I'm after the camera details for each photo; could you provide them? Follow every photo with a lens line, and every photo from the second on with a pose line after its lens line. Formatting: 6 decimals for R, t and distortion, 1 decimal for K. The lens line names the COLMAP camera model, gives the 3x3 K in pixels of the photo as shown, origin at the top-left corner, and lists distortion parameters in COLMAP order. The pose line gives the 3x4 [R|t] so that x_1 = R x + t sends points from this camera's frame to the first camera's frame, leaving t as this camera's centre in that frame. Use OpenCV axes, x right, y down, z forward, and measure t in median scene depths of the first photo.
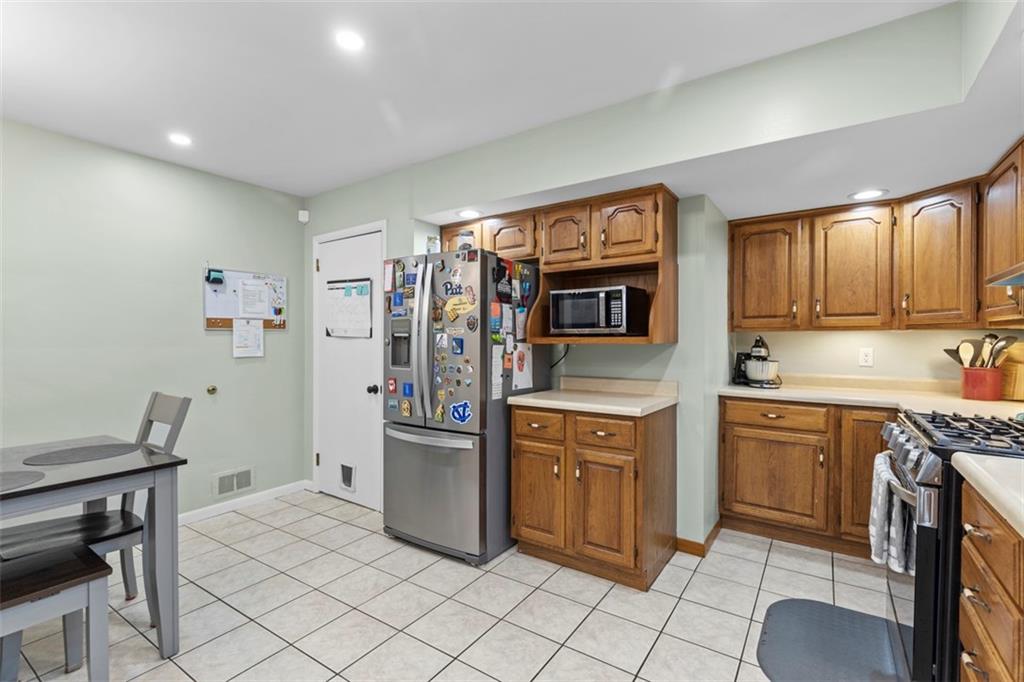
lens RADIAL K [[467.0, 0, 513.2], [0, 467.0, 341.2], [0, 0, 1]] dist [0.012156, -0.000943]
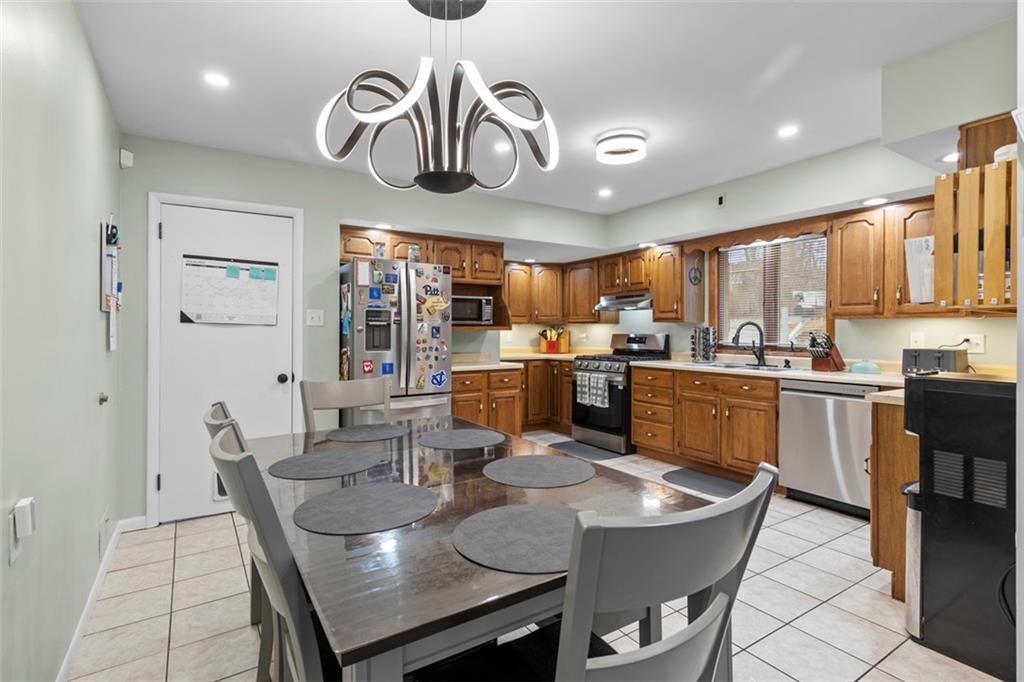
lens RADIAL K [[467.0, 0, 522.5], [0, 467.0, 327.4], [0, 0, 1]] dist [0.012156, -0.000943]
pose [[0.395709, 0.005542, 0.918359, -1.268225], [0.003140, 0.999968, -0.007388, 0.007376], [-0.918370, 0.005807, 0.395679, 0.200799]]
